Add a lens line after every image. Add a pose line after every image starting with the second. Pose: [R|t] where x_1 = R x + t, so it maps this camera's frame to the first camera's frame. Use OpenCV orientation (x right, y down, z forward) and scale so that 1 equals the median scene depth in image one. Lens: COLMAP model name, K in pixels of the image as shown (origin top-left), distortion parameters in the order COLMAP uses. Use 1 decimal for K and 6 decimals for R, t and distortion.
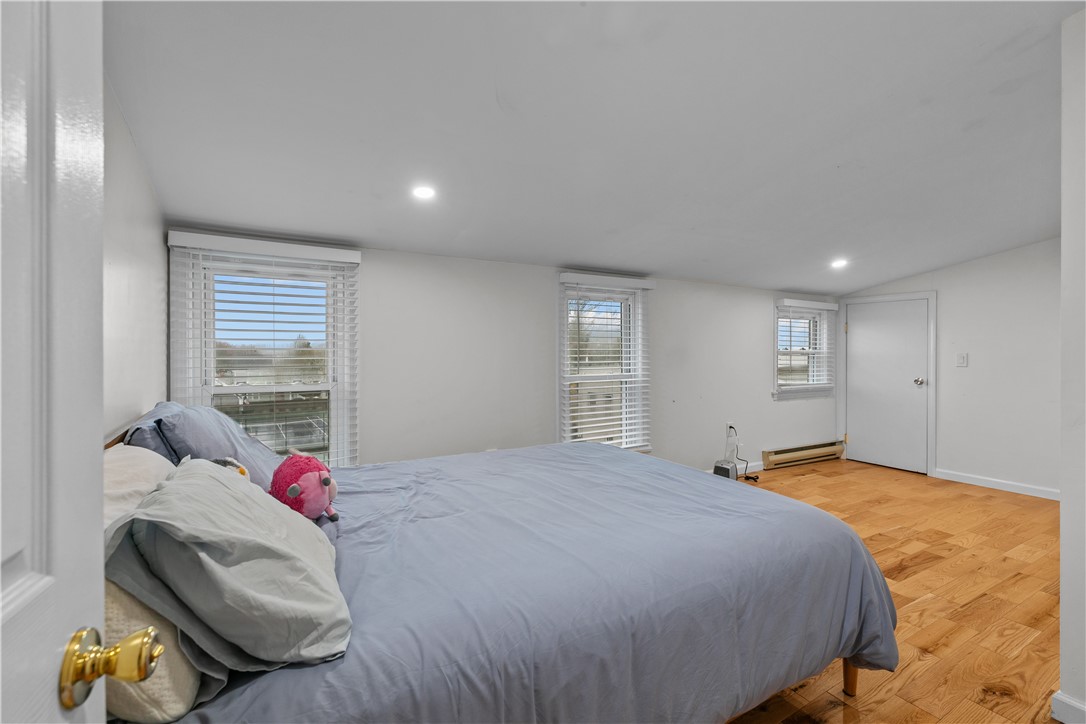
lens RADIAL K [[484.3, 0, 548.9], [0, 484.3, 347.5], [0, 0, 1]] dist [0.002109, 0.001002]
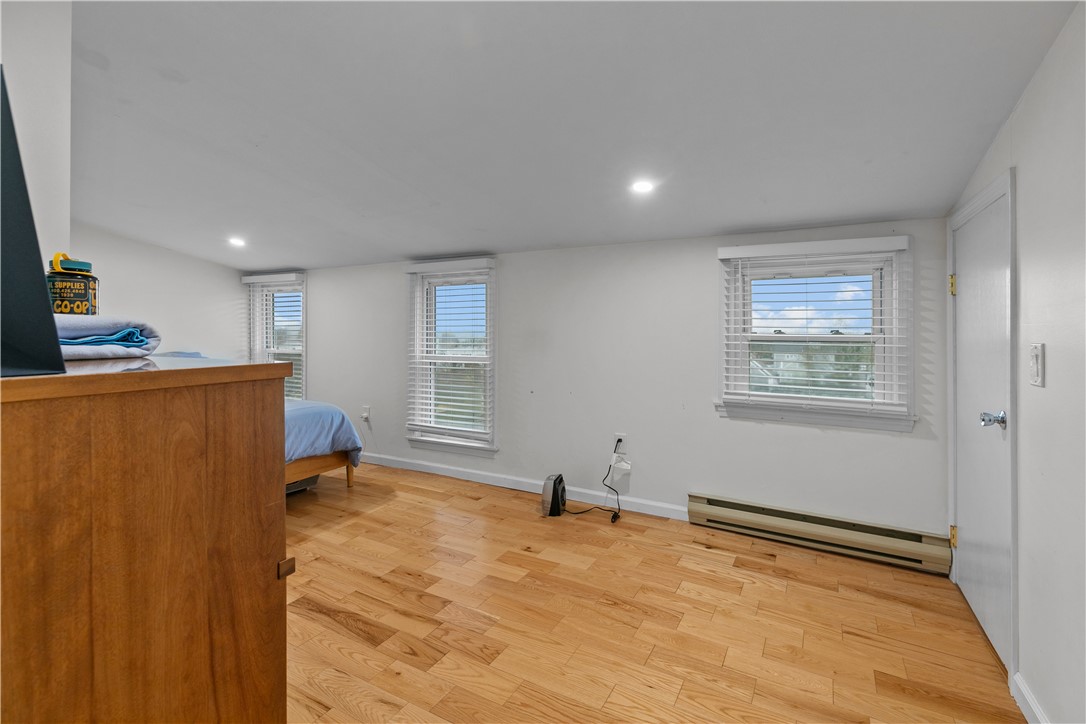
lens RADIAL K [[484.3, 0, 548.9], [0, 484.3, 347.5], [0, 0, 1]] dist [0.002109, 0.001002]
pose [[0.516951, 0.025817, -0.855626, 1.168677], [-0.000591, 0.999556, 0.029803, 0.006890], [0.856015, -0.014901, 0.516736, 0.681243]]
